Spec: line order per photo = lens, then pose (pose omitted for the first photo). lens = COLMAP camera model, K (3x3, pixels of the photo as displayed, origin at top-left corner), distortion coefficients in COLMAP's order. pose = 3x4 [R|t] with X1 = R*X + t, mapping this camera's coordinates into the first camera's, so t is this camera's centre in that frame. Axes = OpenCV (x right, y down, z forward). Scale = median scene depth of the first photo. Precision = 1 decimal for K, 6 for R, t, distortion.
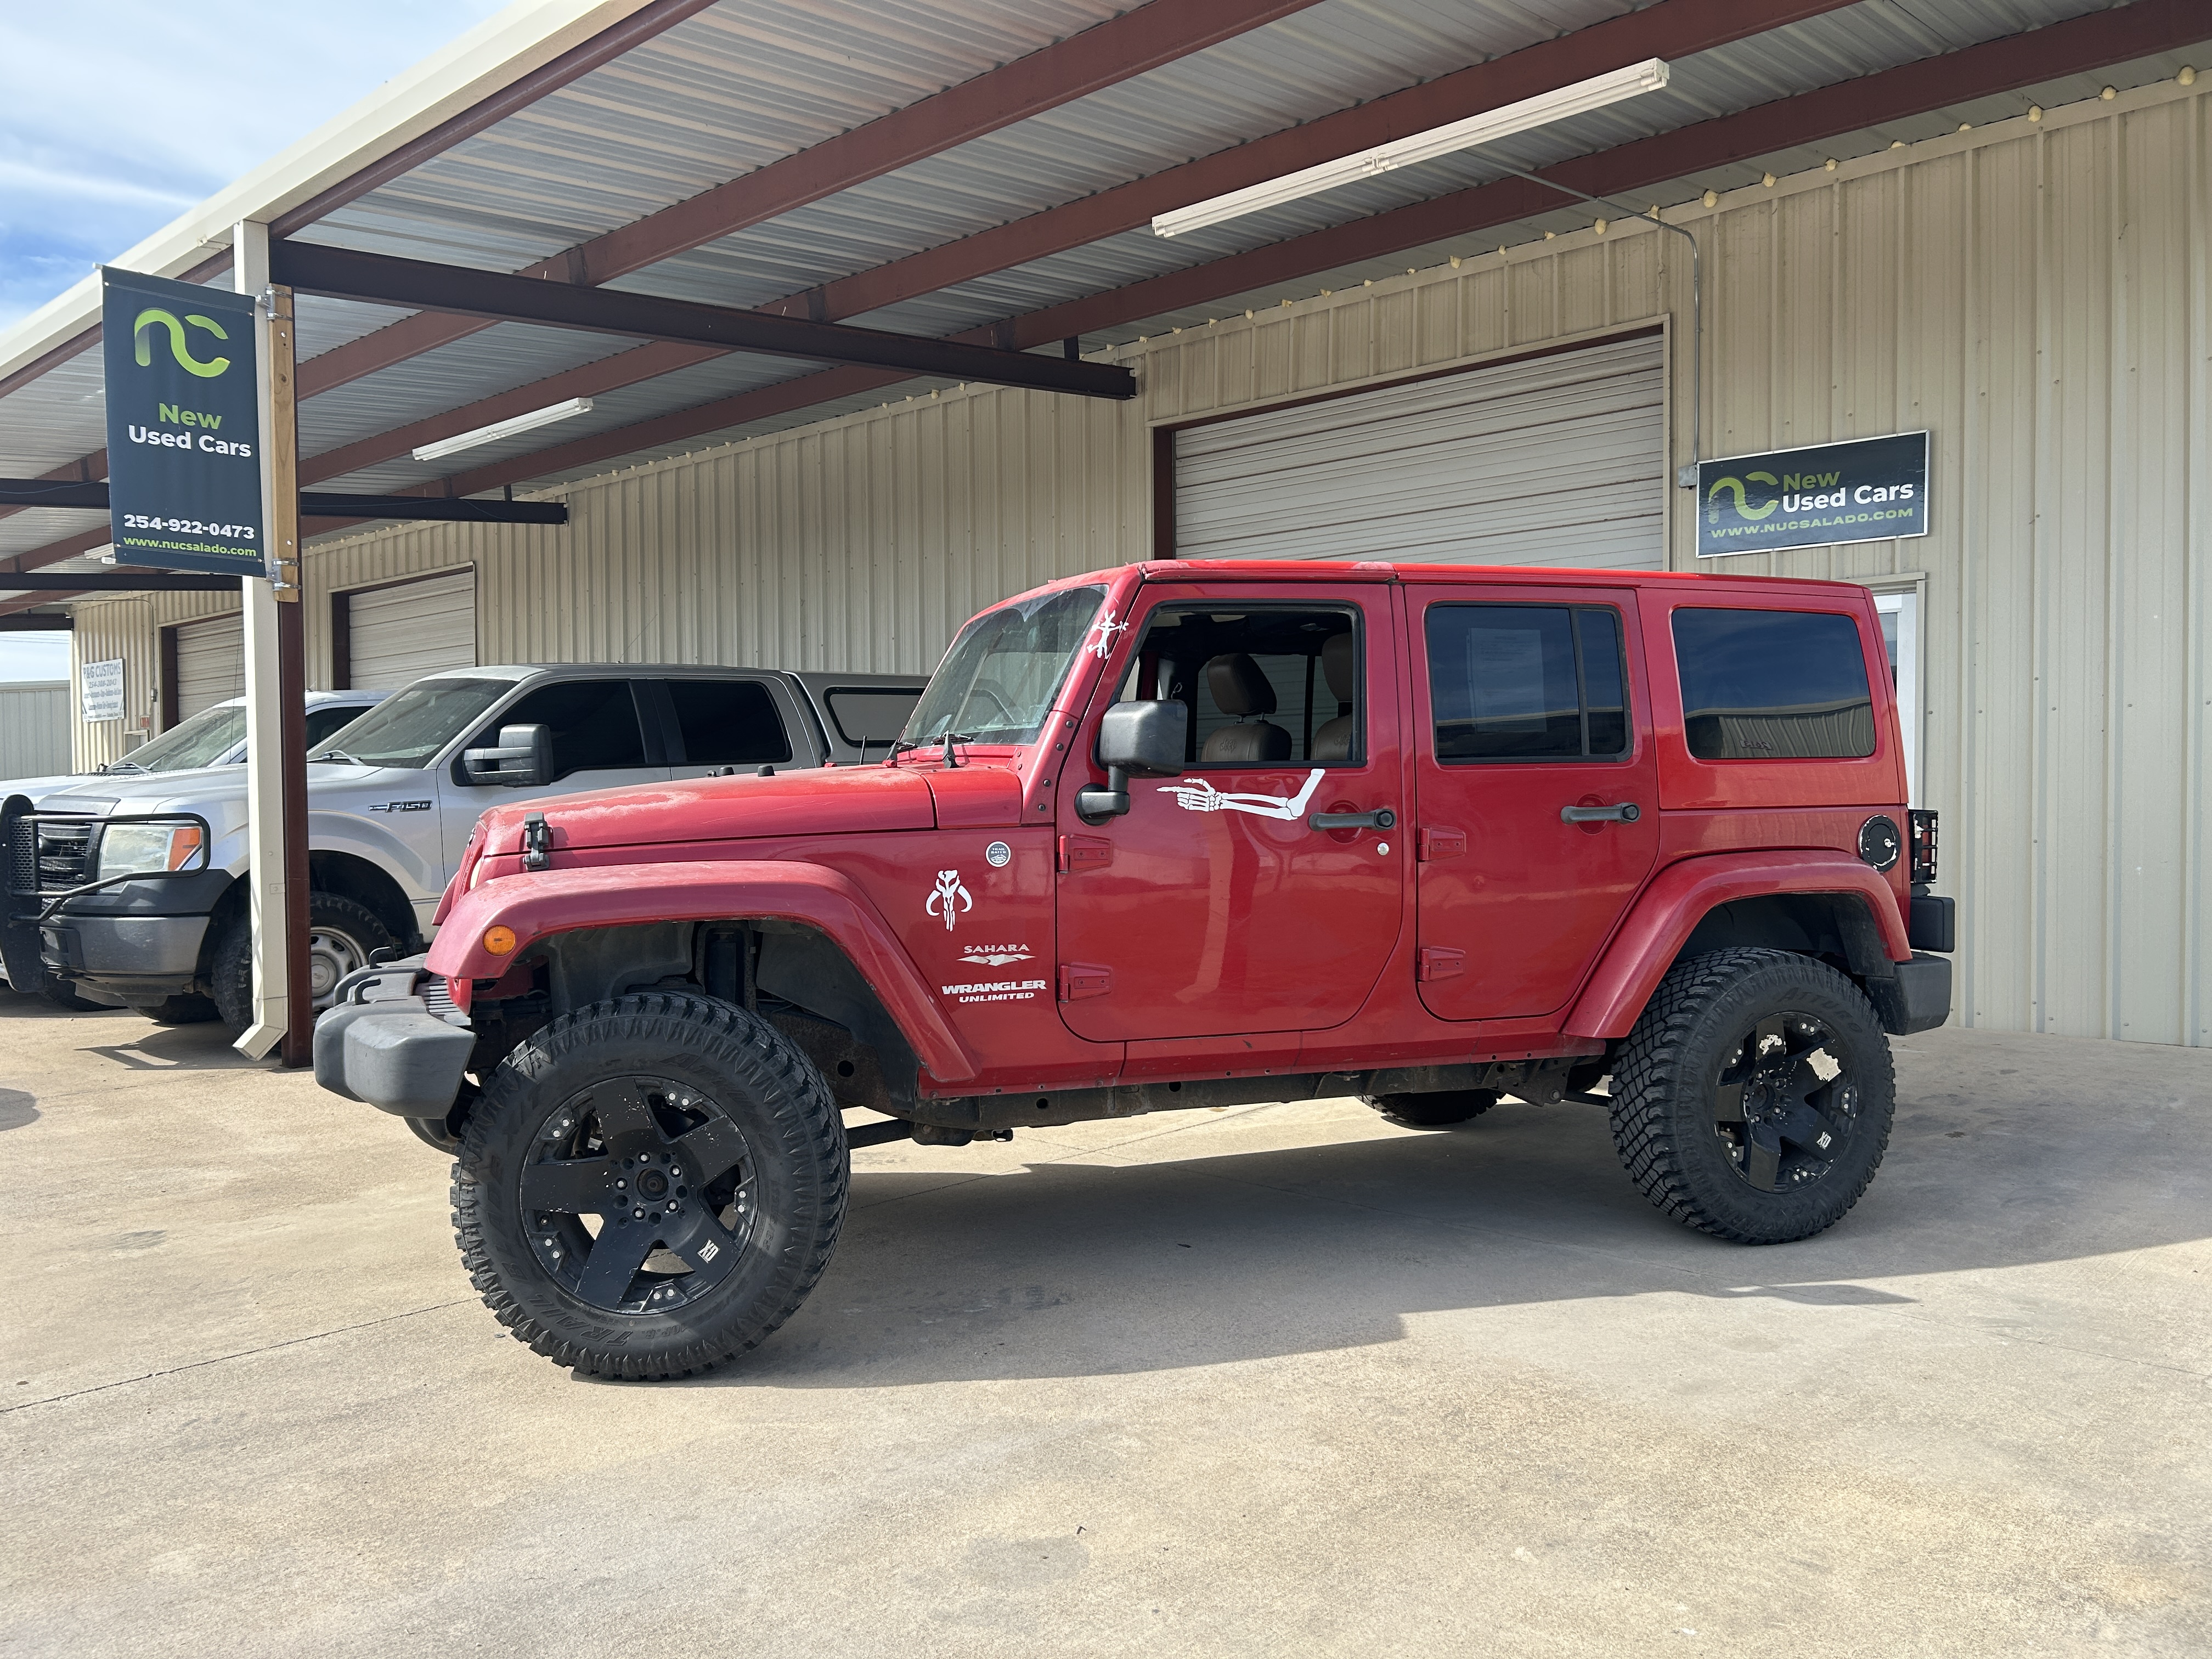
lens RADIAL K [[1662.5, 0, 1103.0], [0, 1662.5, 838.7], [0, 0, 1]] dist [0.049065, -0.052755]
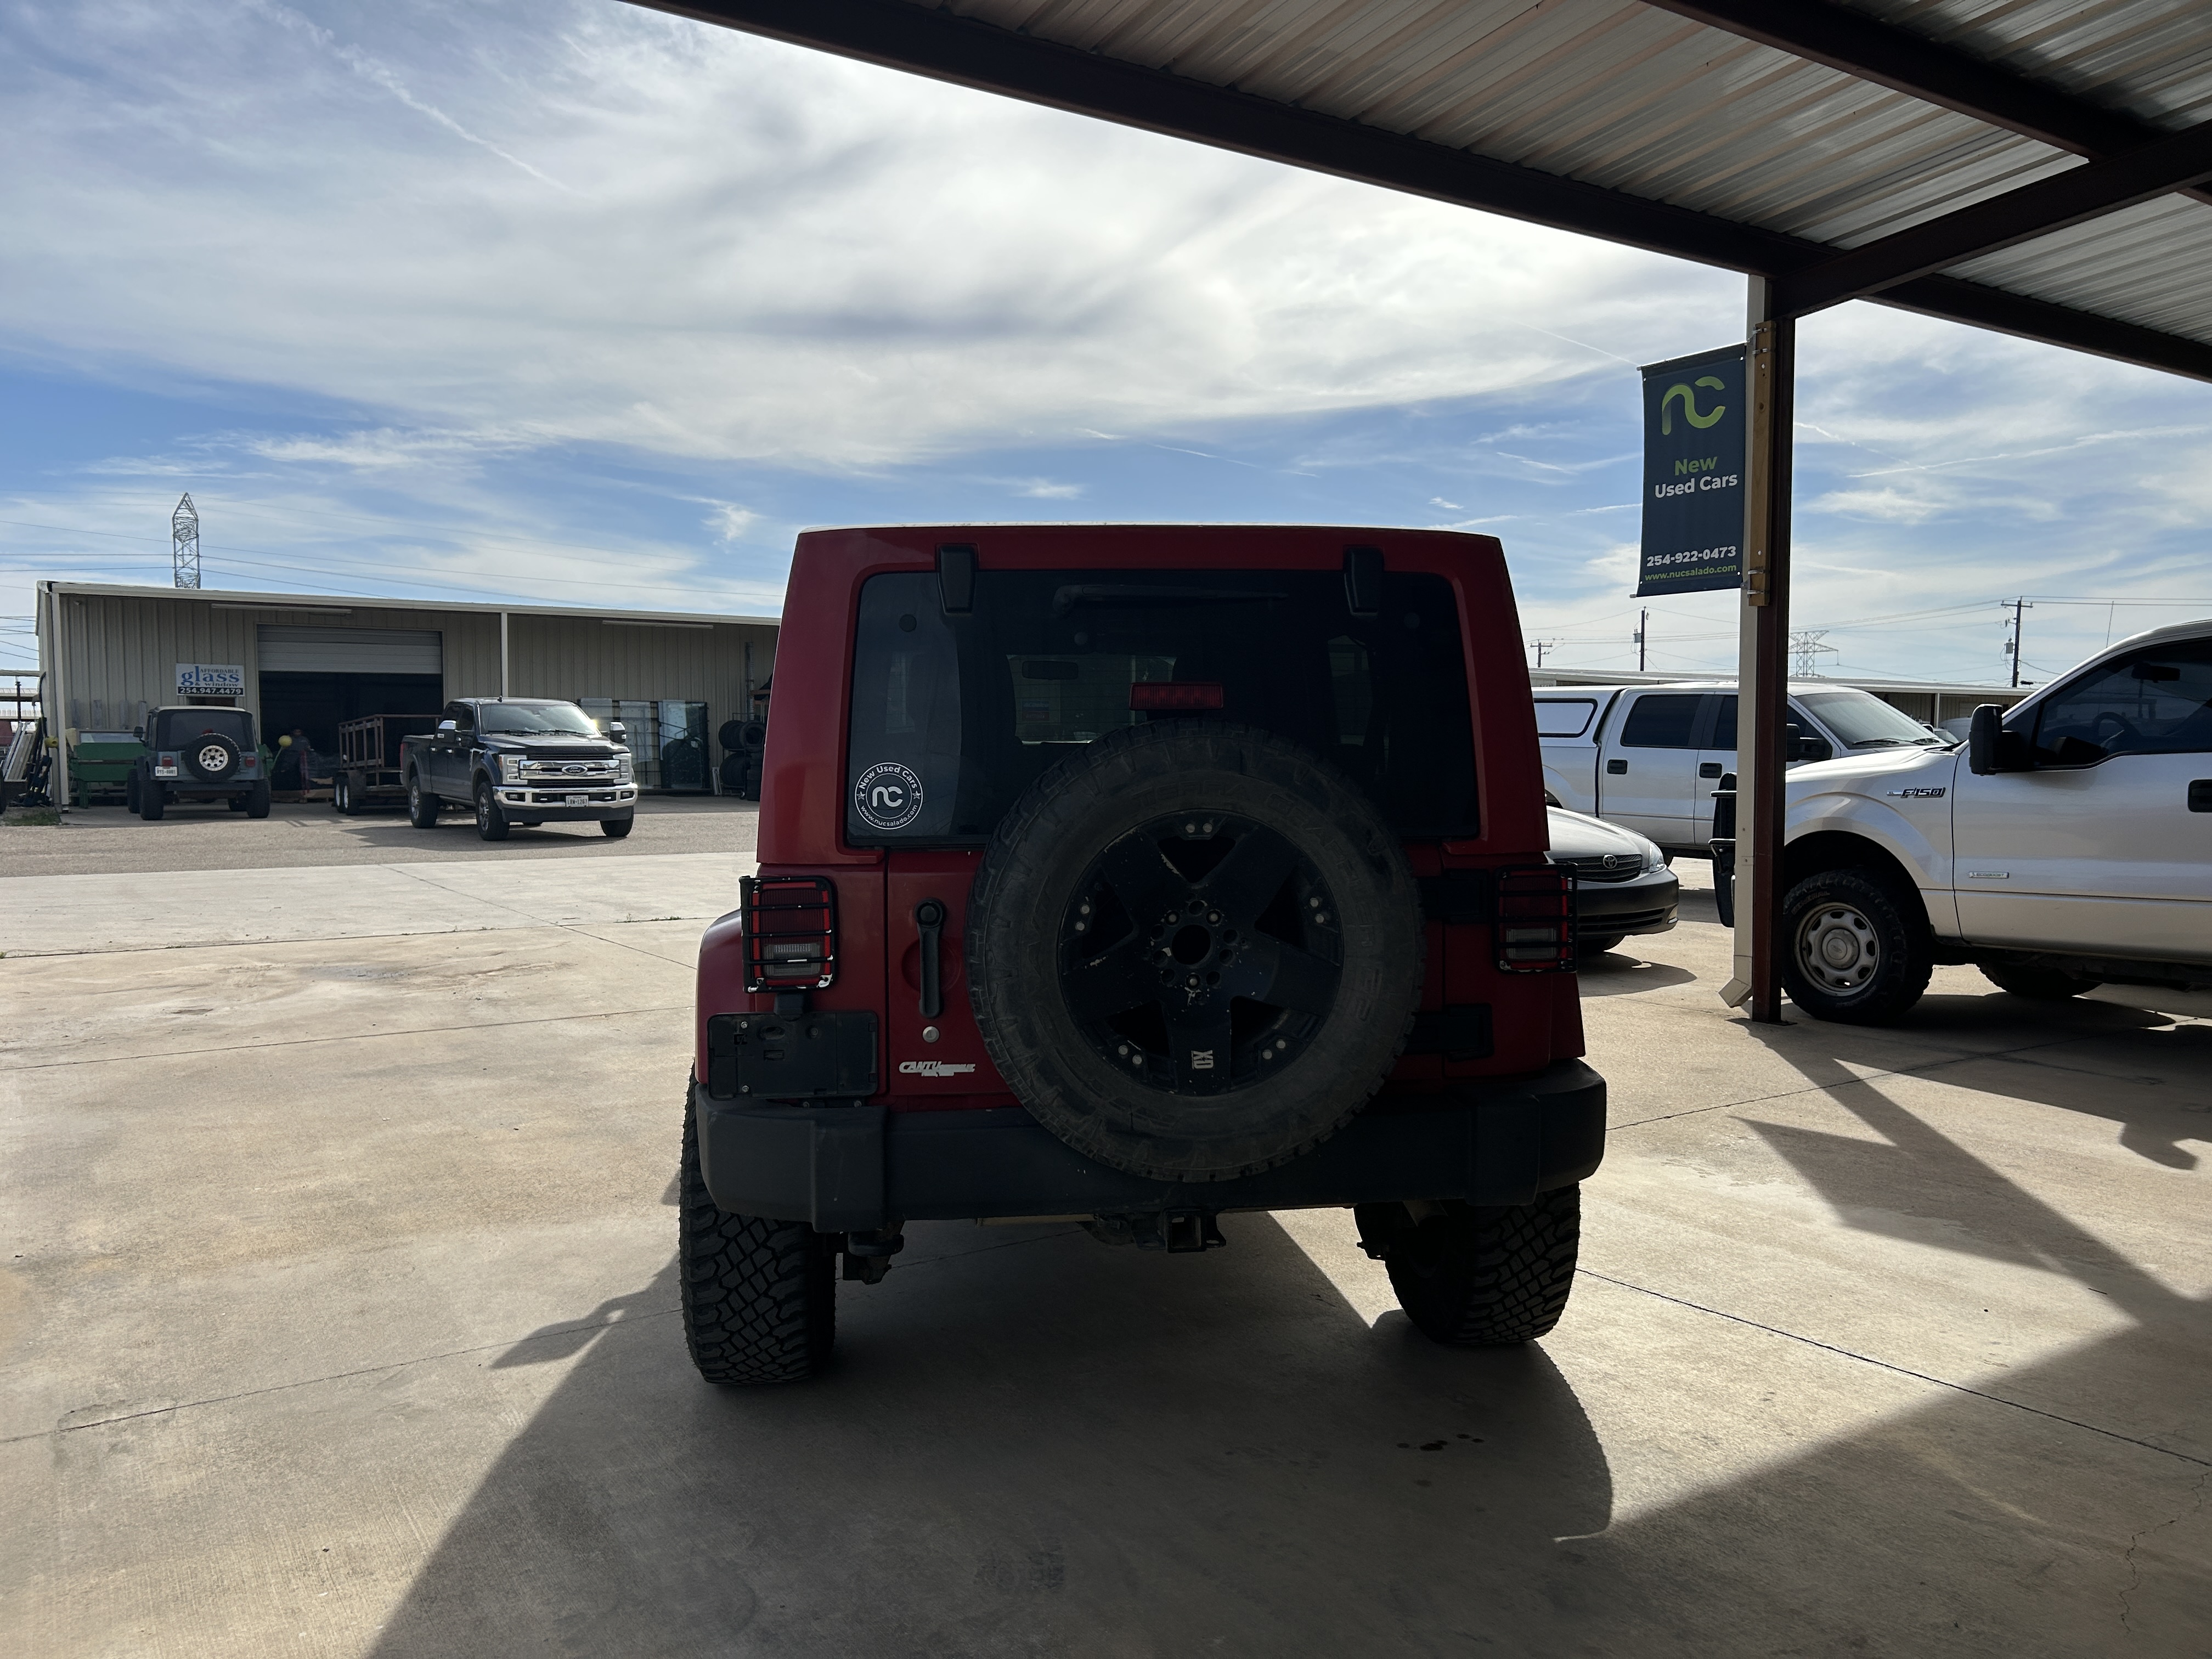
lens RADIAL K [[1662.5, 0, 1103.6], [0, 1662.5, 850.4], [0, 0, 1]] dist [0.049065, -0.052755]
pose [[-0.252920, 0.066817, -0.965177, 0.654491], [-0.025212, 0.996818, 0.075614, -0.047864], [0.967159, 0.043459, -0.250430, 0.791017]]
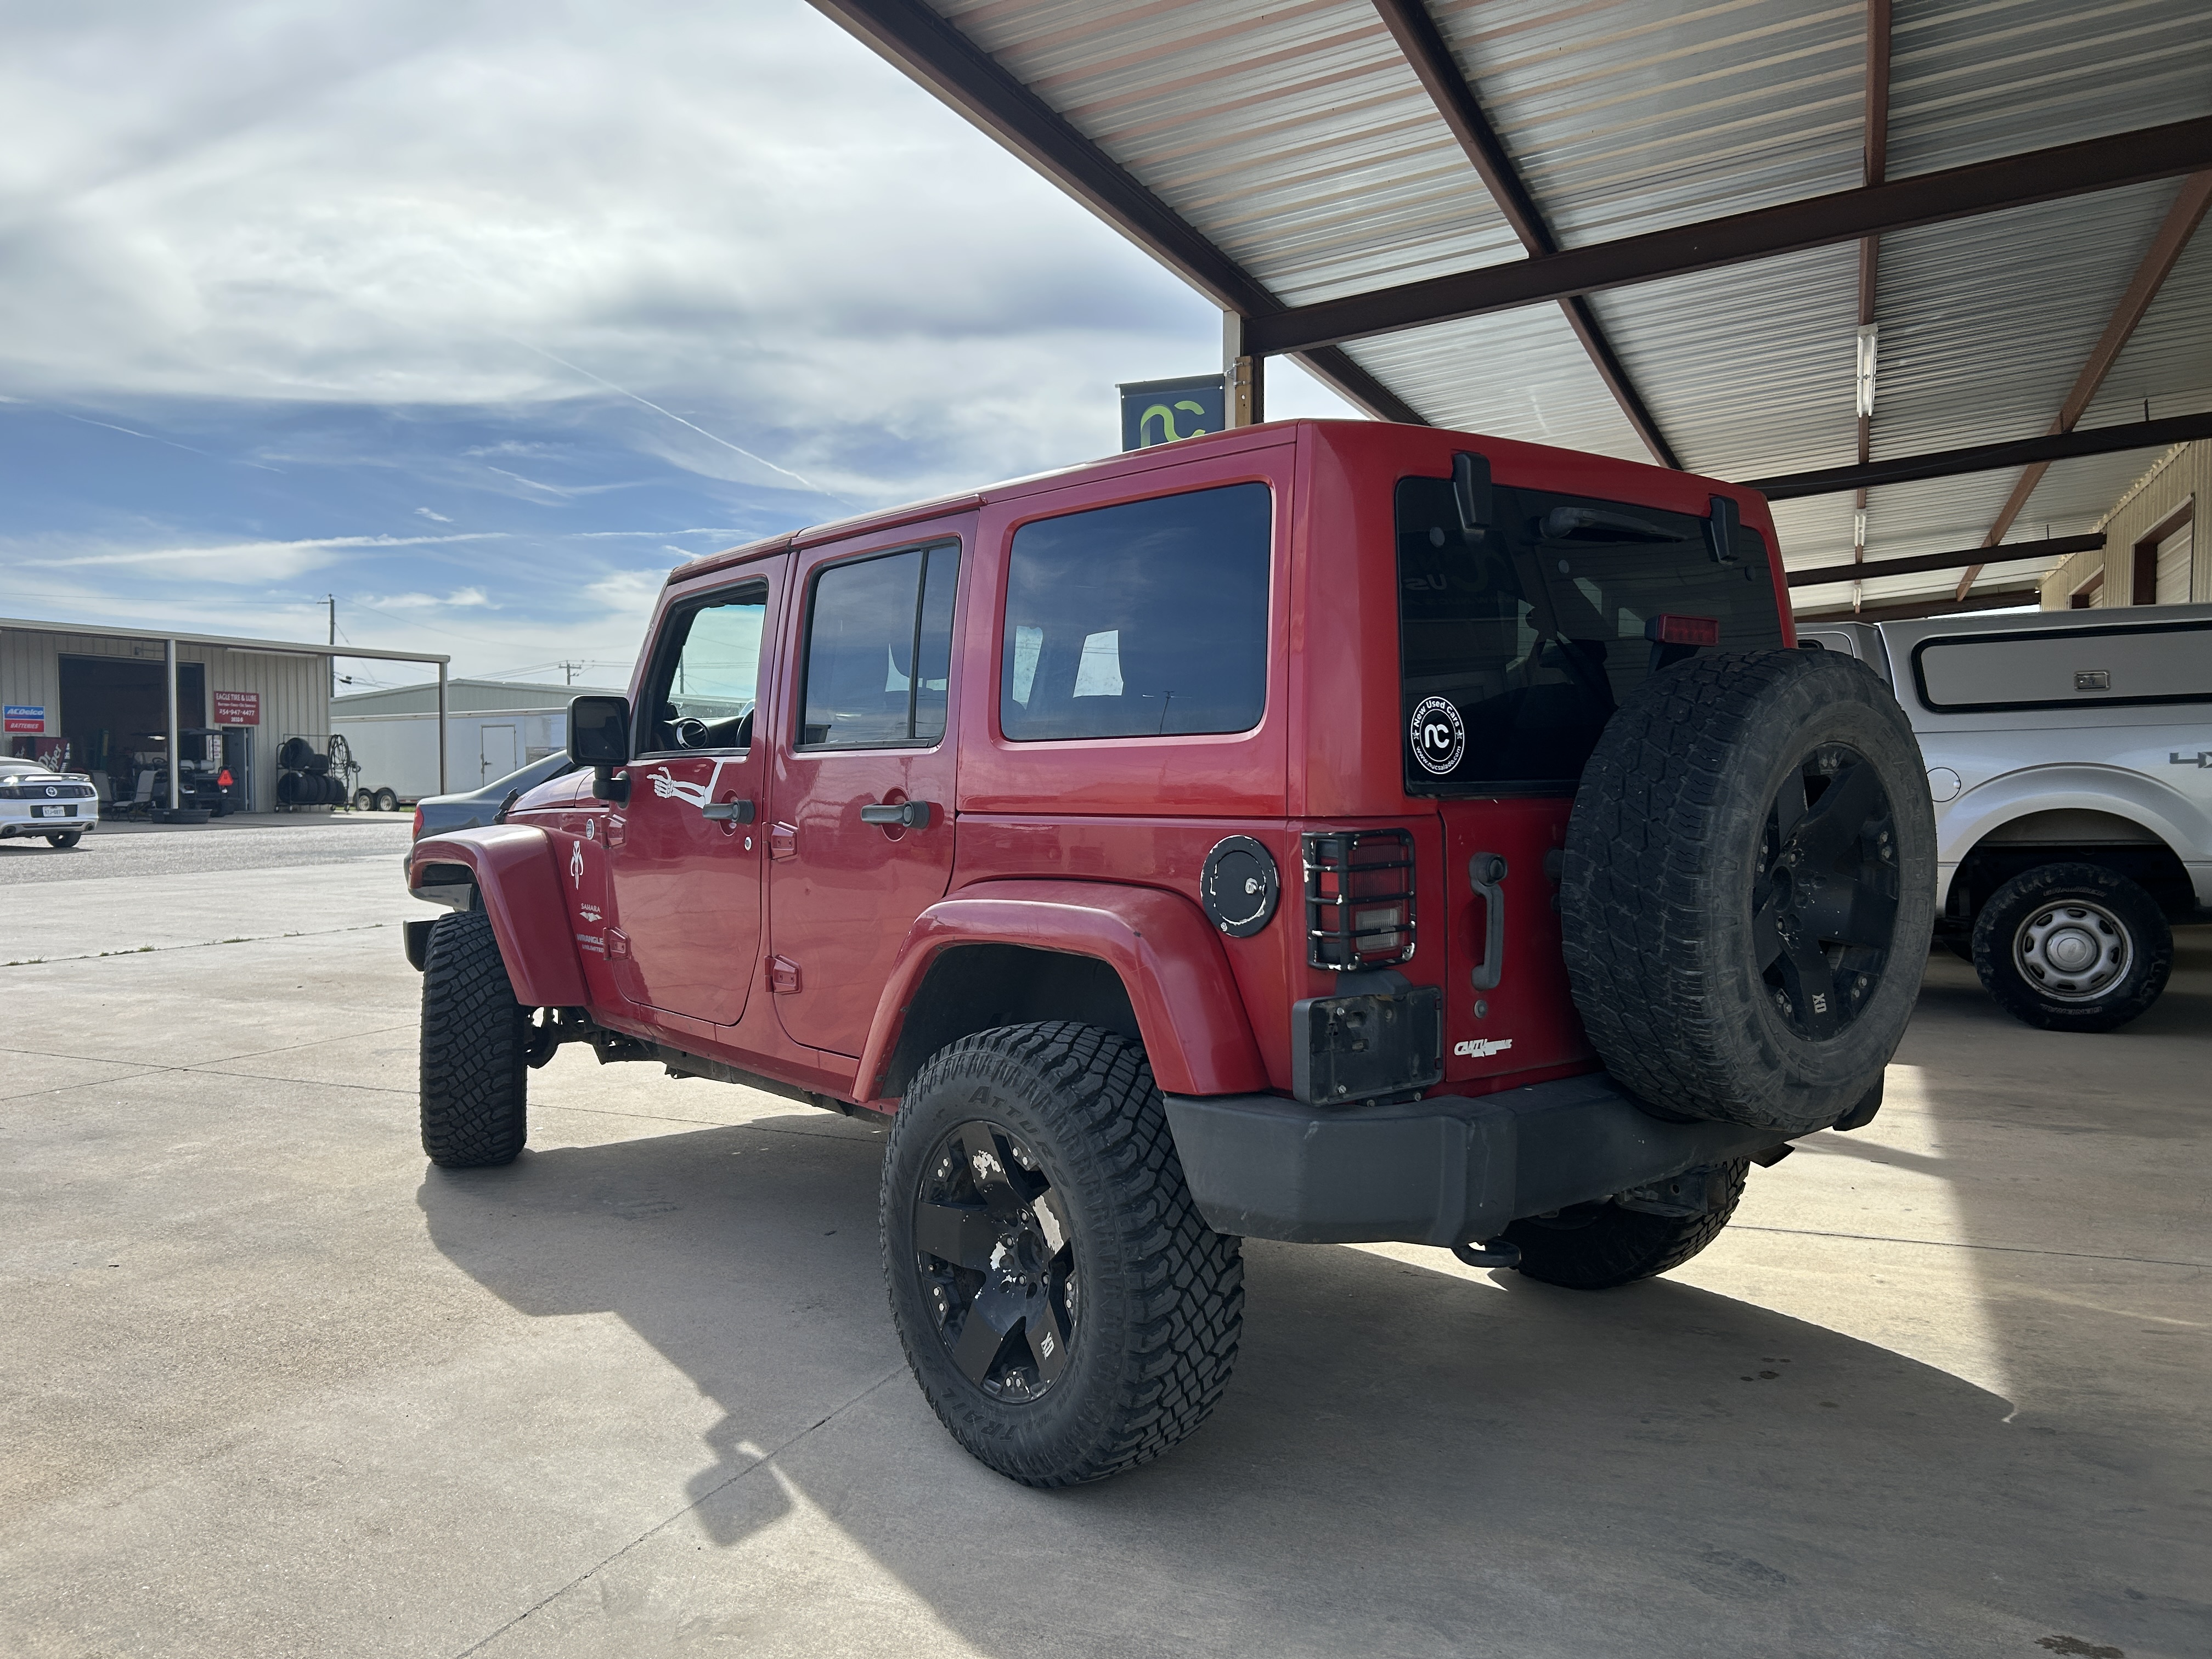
lens RADIAL K [[1662.5, 0, 1101.9], [0, 1662.5, 848.4], [0, 0, 1]] dist [0.049065, -0.052755]
pose [[0.319065, 0.050081, -0.946409, 0.588438], [-0.027786, 0.998668, 0.043479, -0.019669], [0.947325, 0.012424, 0.320031, 0.470618]]
